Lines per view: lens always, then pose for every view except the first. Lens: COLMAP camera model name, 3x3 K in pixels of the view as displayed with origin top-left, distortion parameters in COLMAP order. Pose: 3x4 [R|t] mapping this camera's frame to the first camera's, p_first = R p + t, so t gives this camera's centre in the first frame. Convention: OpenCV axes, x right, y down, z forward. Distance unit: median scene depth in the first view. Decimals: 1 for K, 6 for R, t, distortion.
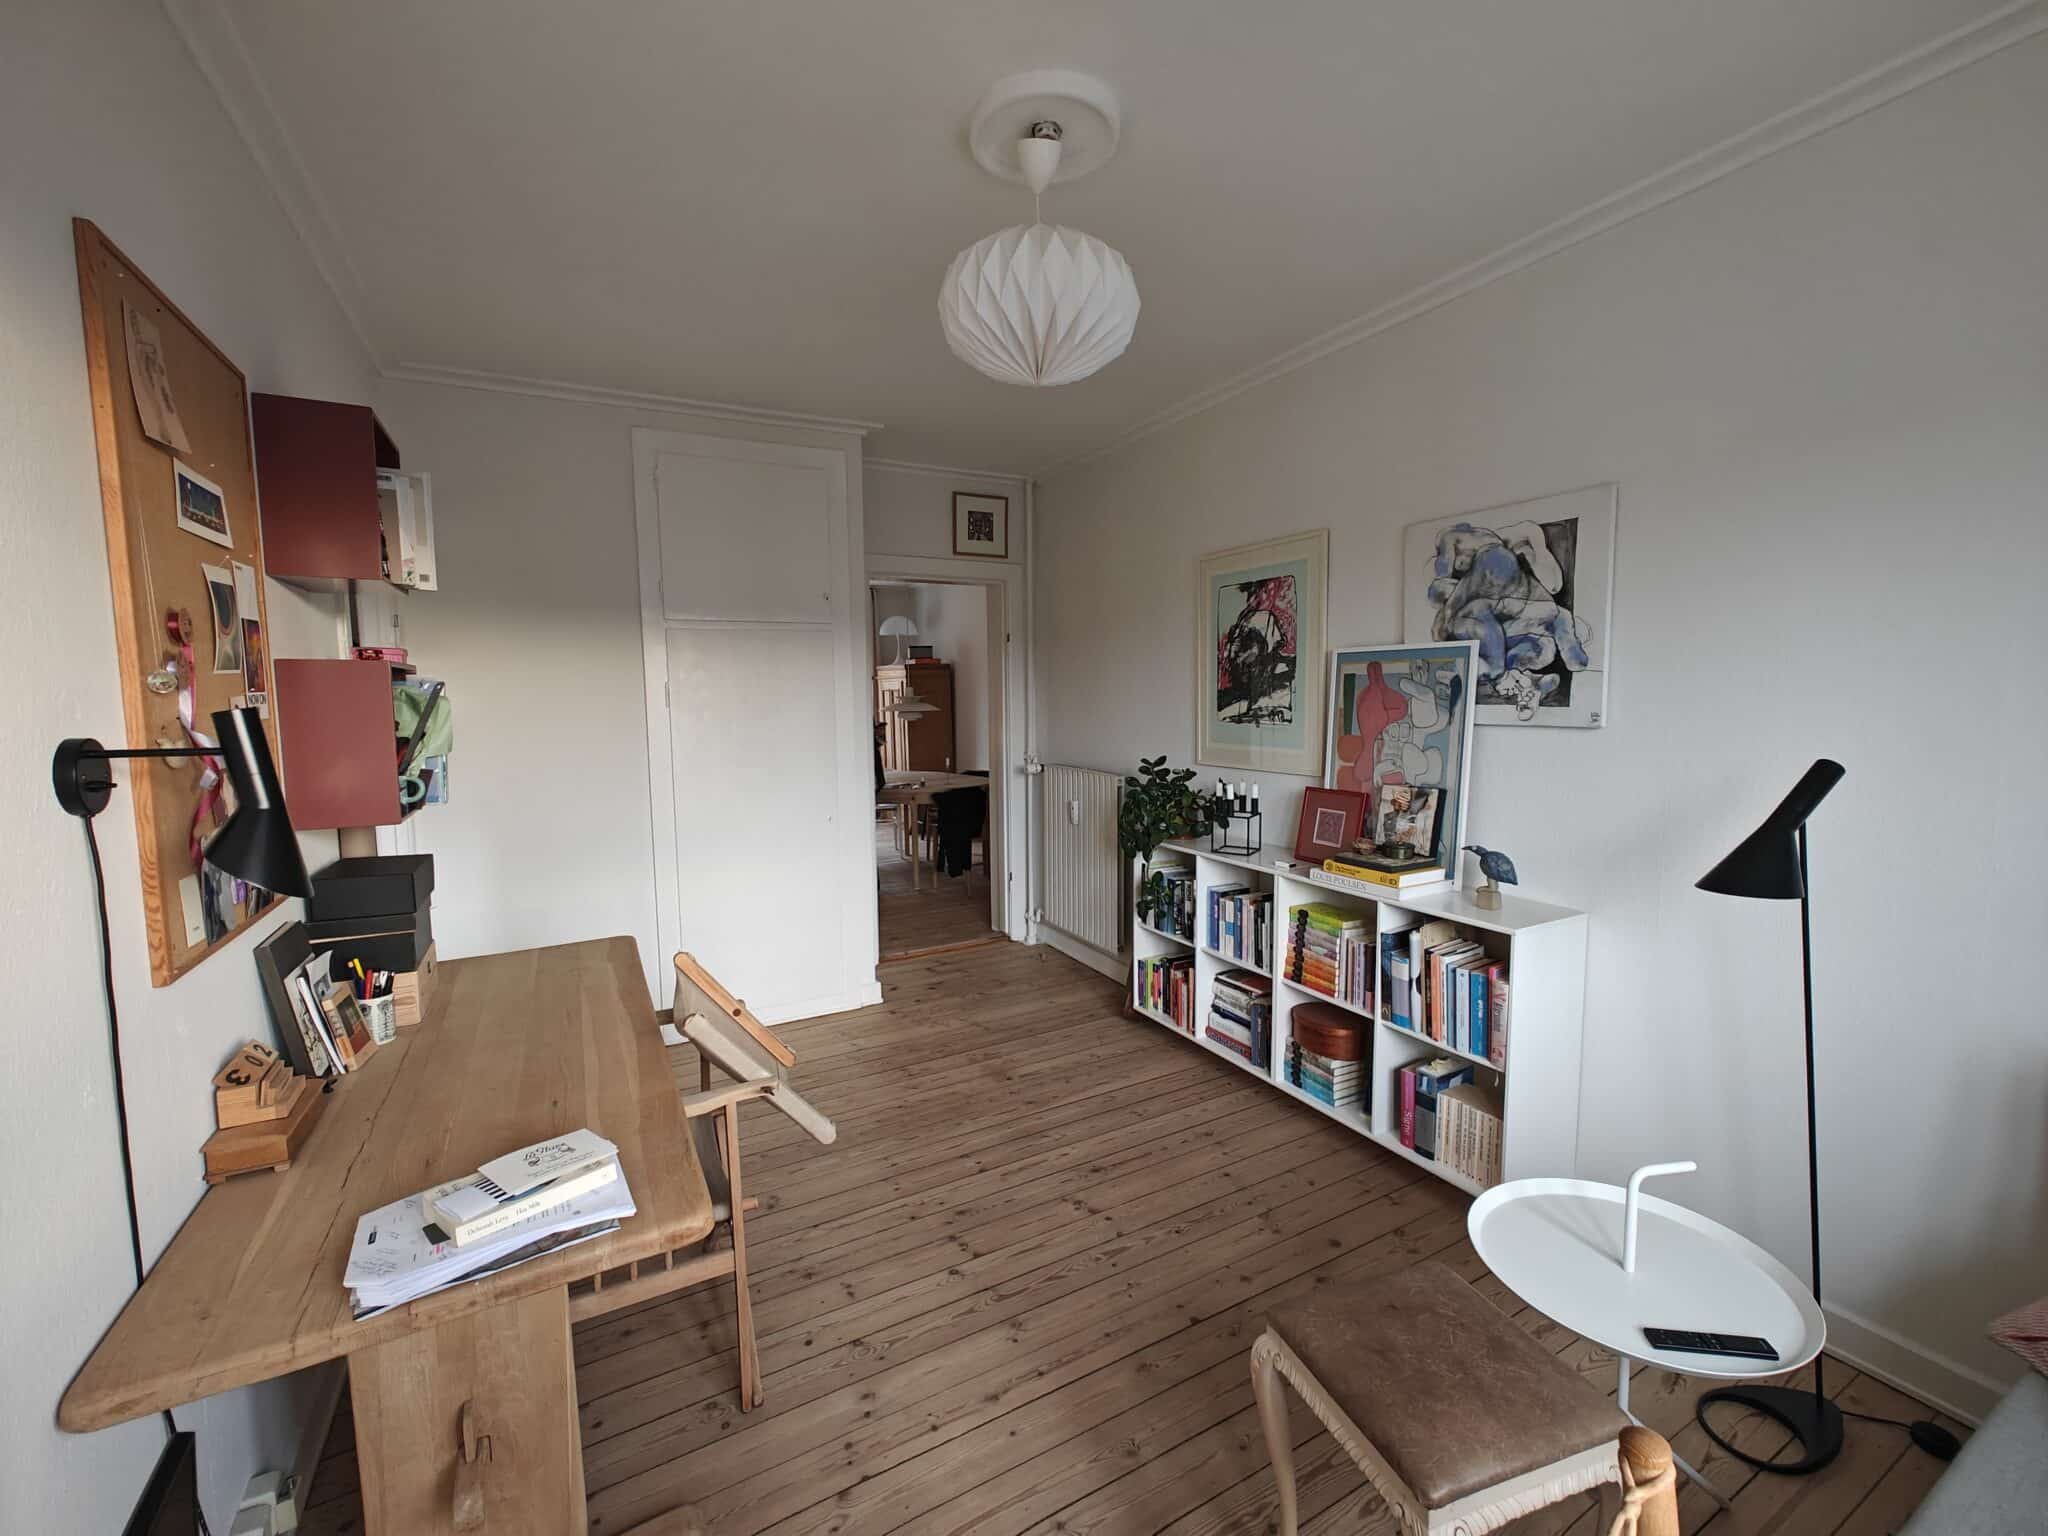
lens RADIAL K [[843.4, 0, 1021.0], [0, 843.4, 765.5], [0, 0, 1]] dist [0.003368, 0.000107]
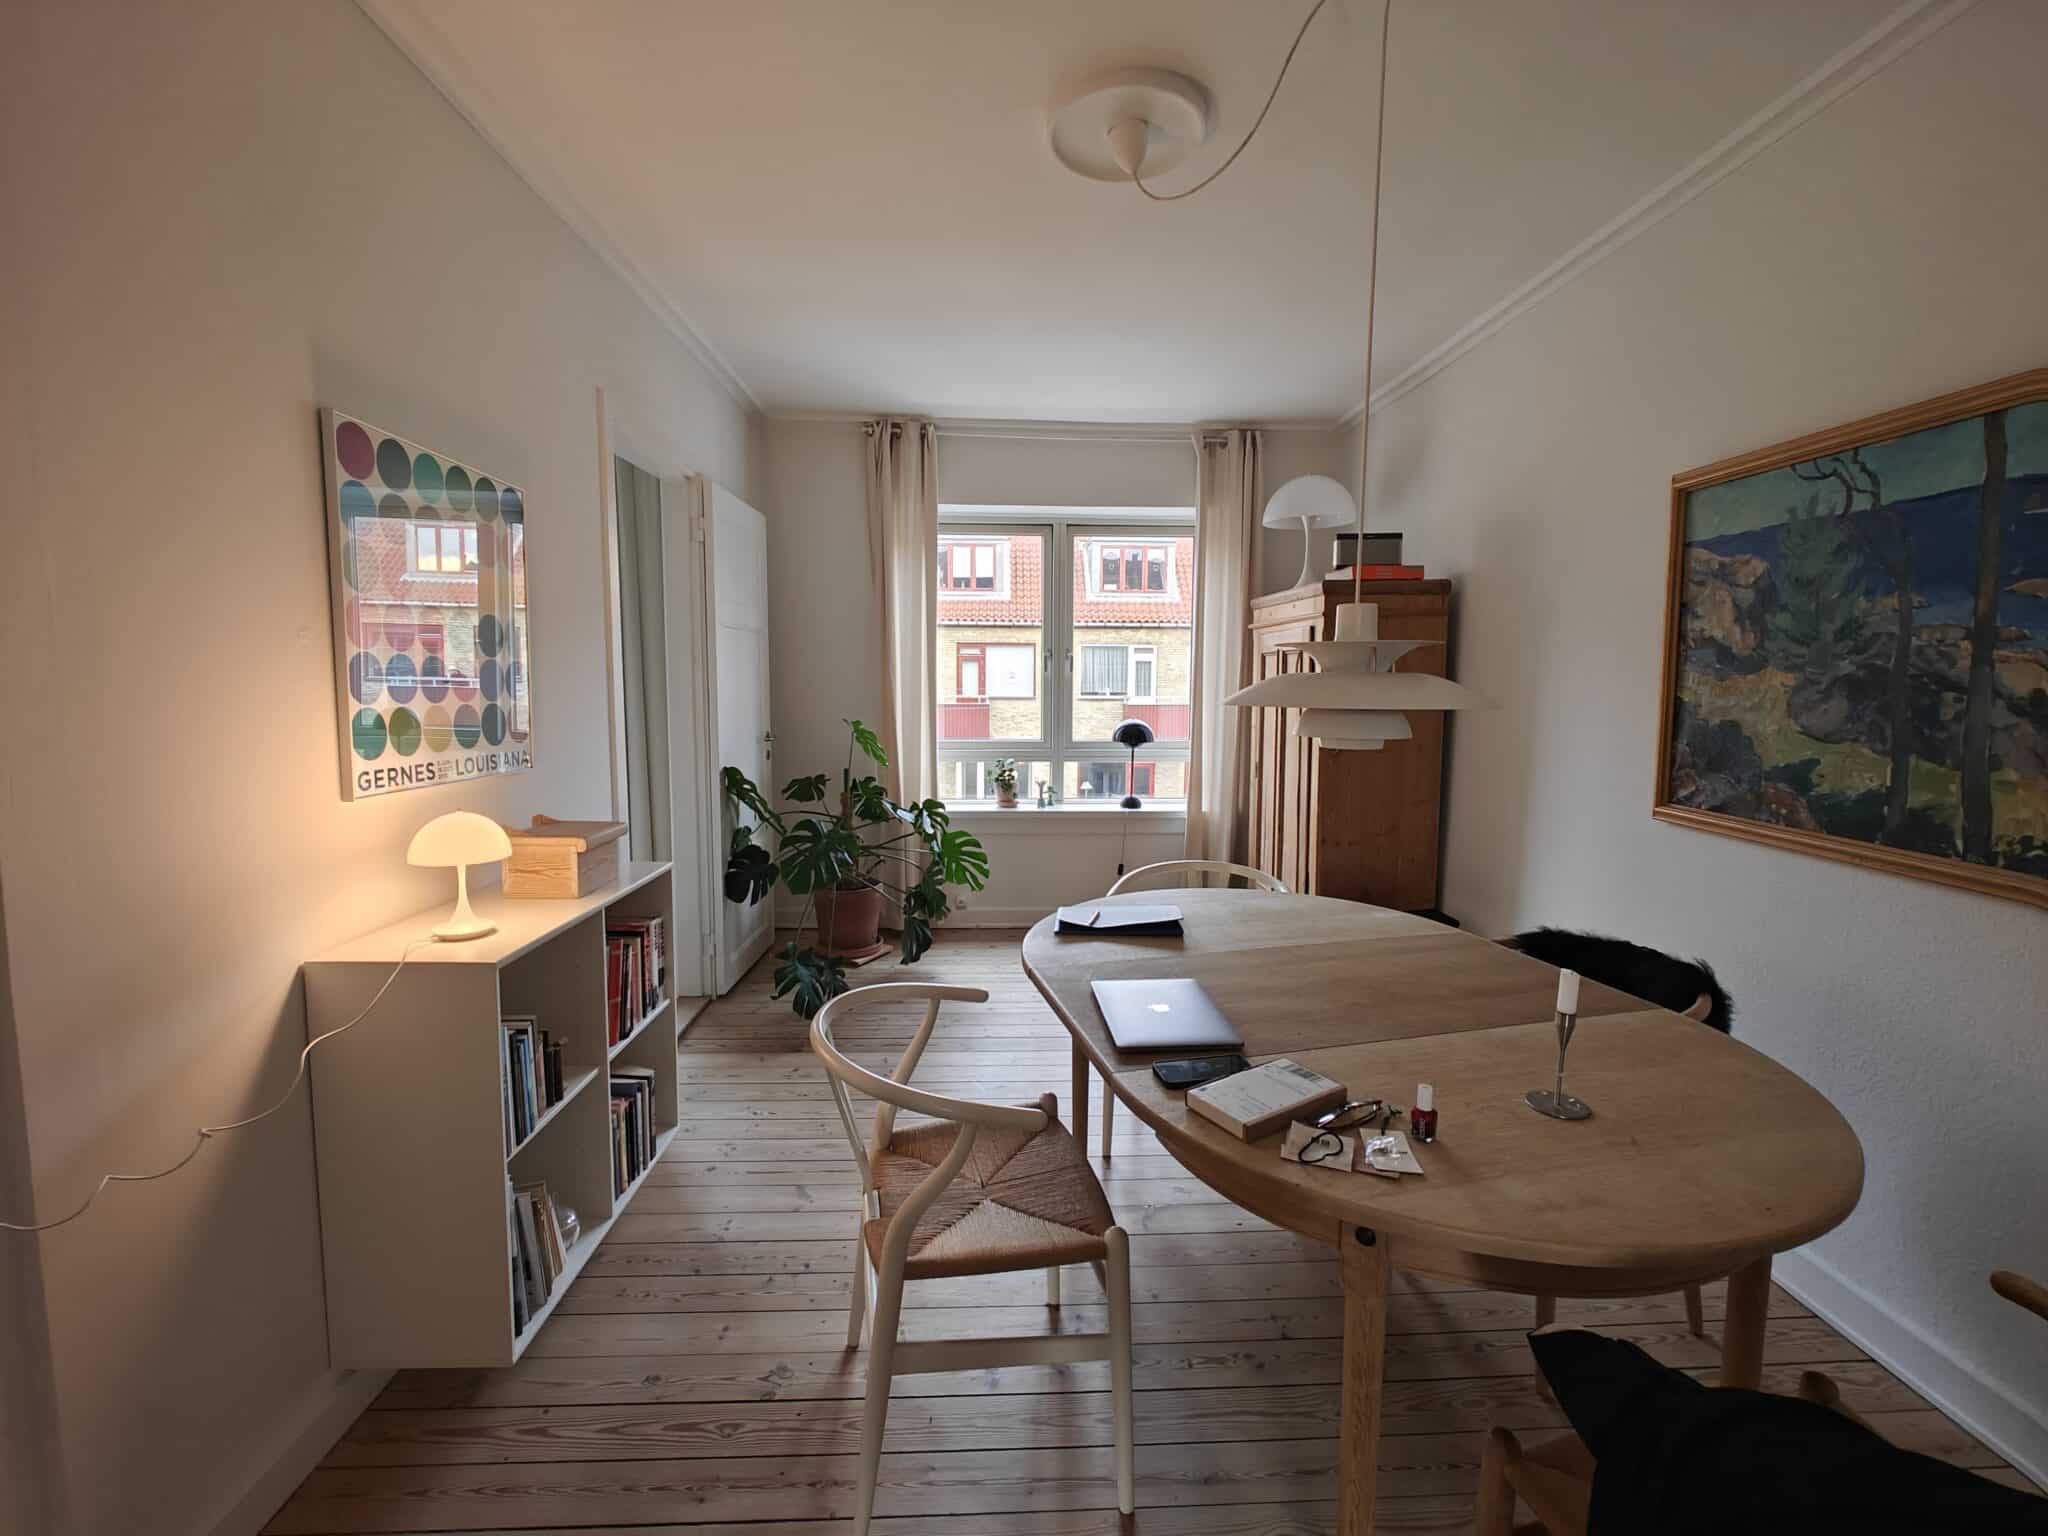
lens RADIAL K [[843.4, 0, 1022.3], [0, 843.4, 755.0], [0, 0, 1]] dist [0.003368, 0.000107]
pose [[0.891116, 0.036491, -0.452307, -0.081215], [-0.036510, 0.999295, 0.008689, -0.038648], [0.452305, 0.008771, 0.891820, 0.580857]]
